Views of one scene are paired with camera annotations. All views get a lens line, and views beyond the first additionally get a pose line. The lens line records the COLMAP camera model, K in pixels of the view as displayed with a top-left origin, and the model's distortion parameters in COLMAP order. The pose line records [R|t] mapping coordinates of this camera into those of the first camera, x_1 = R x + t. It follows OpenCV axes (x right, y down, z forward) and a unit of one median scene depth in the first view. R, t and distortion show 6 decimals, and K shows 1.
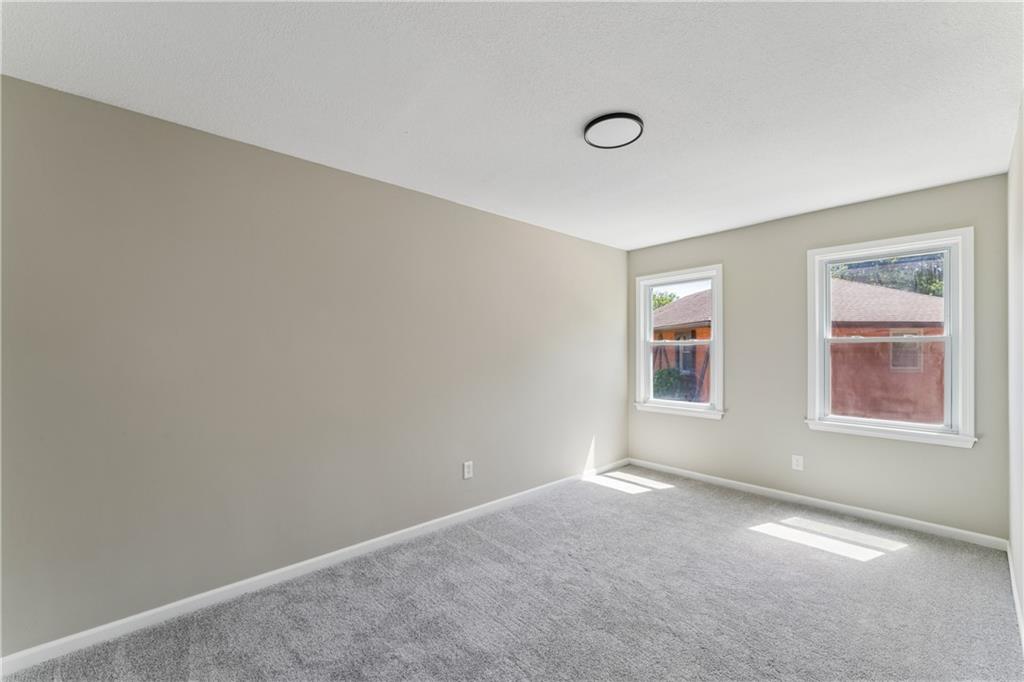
lens RADIAL K [[405.7, 0, 516.5], [0, 405.7, 349.0], [0, 0, 1]] dist [-0.005941, 0.000169]
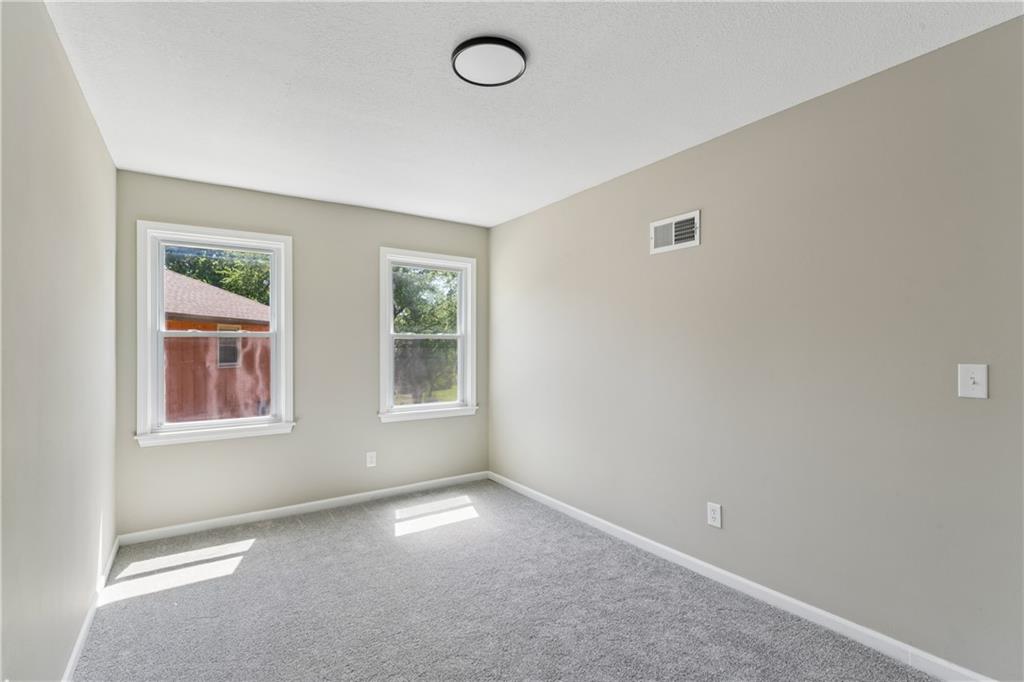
lens RADIAL K [[492.8, 0, 516.2], [0, 492.8, 339.9], [0, 0, 1]] dist [0.002389, -0.000678]
pose [[0.134574, 0.011242, 0.990840, -0.346928], [-0.000749, 0.999937, -0.011243, 0.002574], [-0.990903, 0.000771, 0.134574, 0.378193]]
